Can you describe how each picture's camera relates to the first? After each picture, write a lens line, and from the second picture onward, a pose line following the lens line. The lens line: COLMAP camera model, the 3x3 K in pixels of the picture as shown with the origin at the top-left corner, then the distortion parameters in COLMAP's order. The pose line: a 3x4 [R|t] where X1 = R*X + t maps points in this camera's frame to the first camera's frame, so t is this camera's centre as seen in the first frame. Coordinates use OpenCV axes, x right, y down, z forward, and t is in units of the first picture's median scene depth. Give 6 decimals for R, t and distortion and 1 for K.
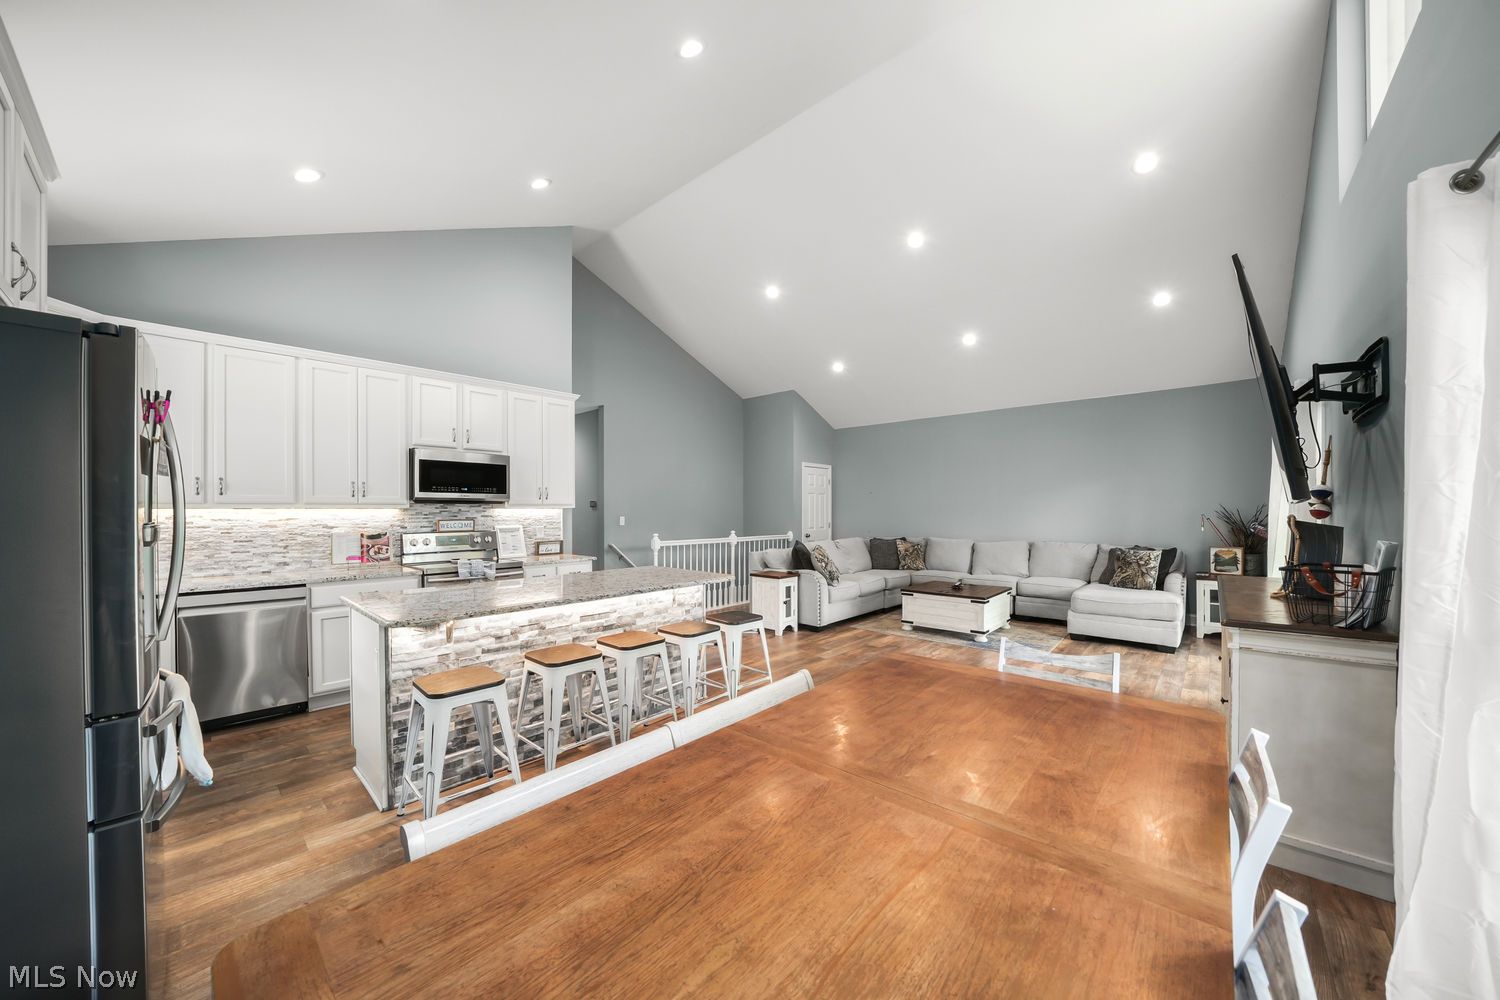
lens RADIAL K [[541.2, 0, 747.5], [0, 541.2, 511.5], [0, 0, 1]] dist [-0.002275, -0.001342]
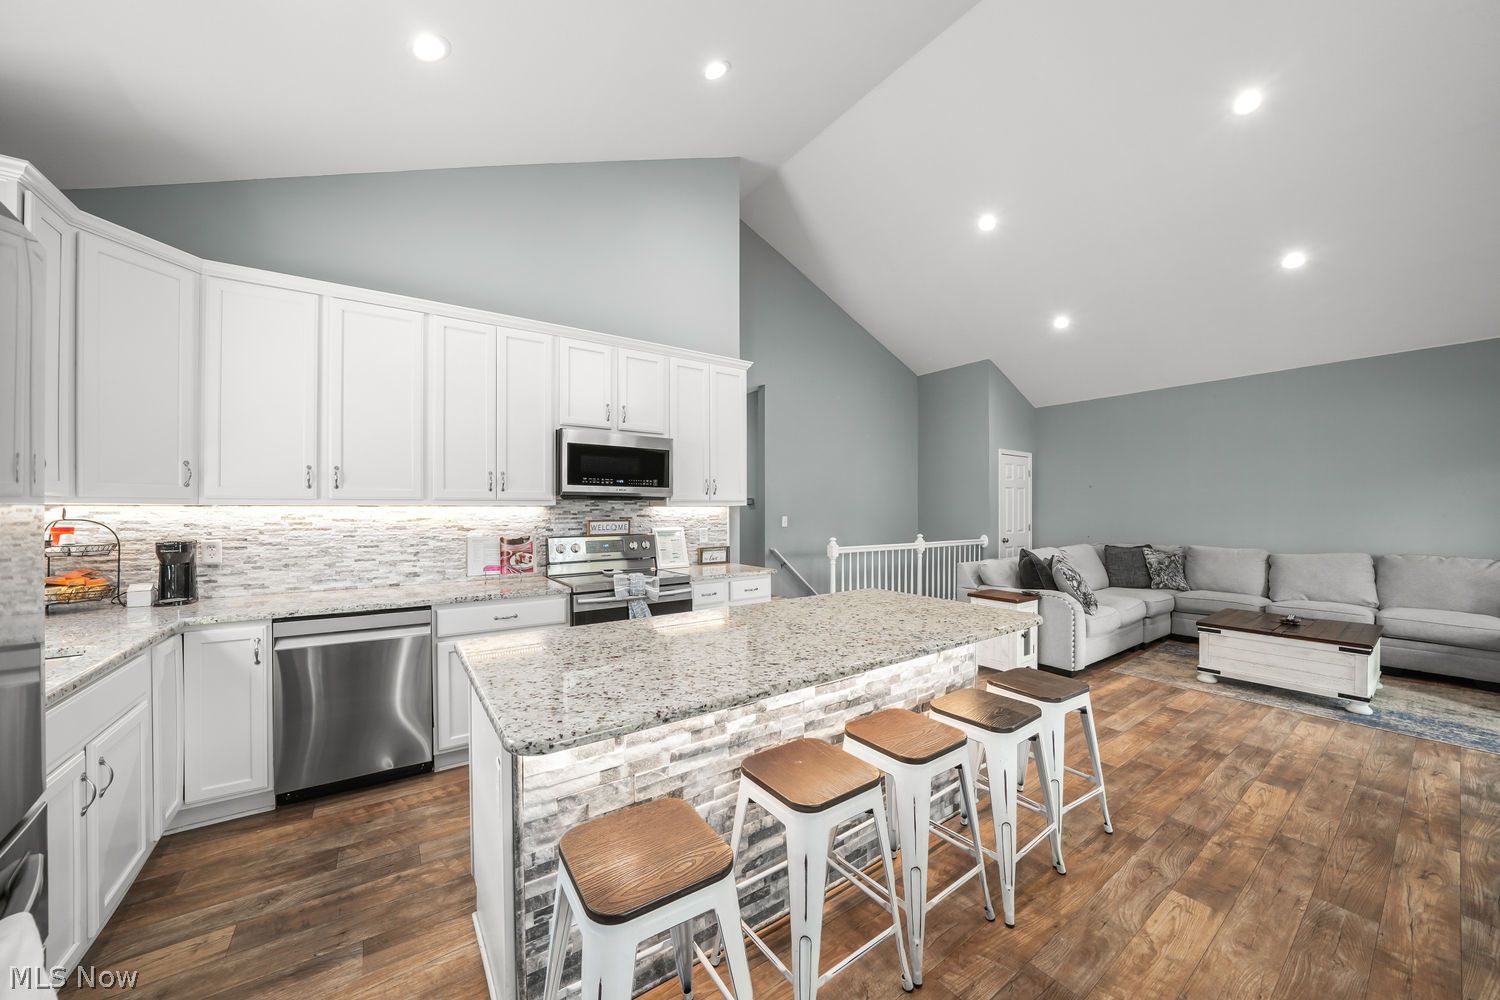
lens RADIAL K [[541.2, 0, 759.5], [0, 541.2, 507.5], [0, 0, 1]] dist [-0.002275, -0.001342]
pose [[0.980059, -0.000129, -0.198707, -0.138763], [-0.001025, 0.999983, -0.005703, 0.000607], [0.198704, 0.005793, 0.980042, 0.223710]]
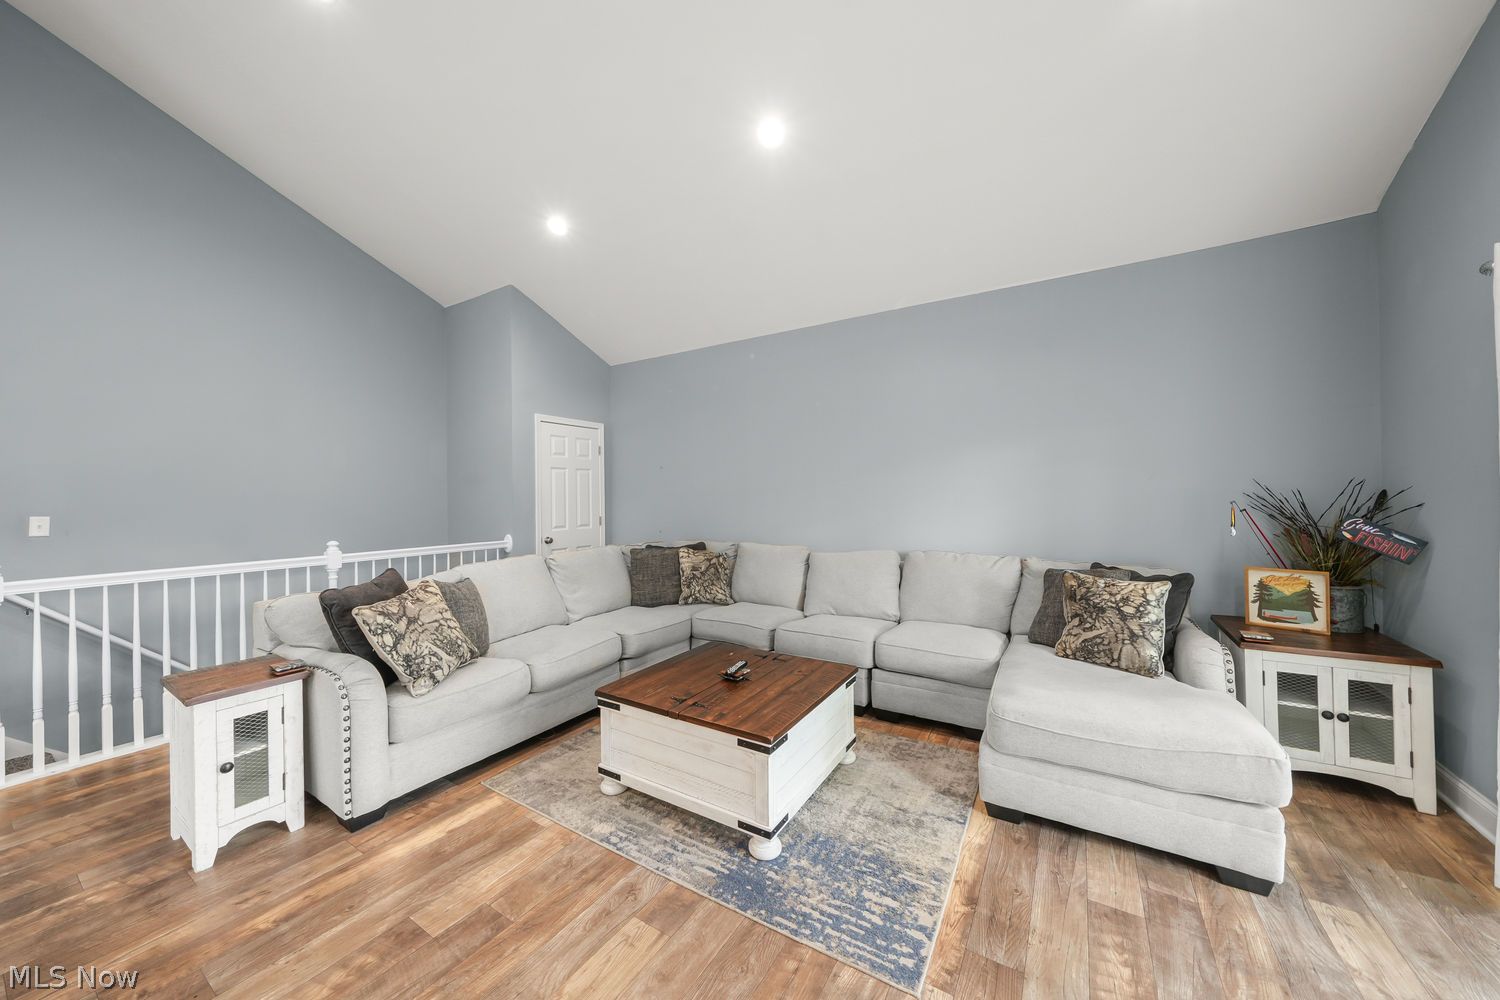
lens RADIAL K [[541.2, 0, 739.9], [0, 541.2, 487.9], [0, 0, 1]] dist [-0.002275, -0.001342]
pose [[0.986857, -0.007059, 0.161441, 0.350884], [0.009566, 0.999845, -0.014758, -0.002235], [-0.161311, 0.016108, 0.986772, 0.624424]]
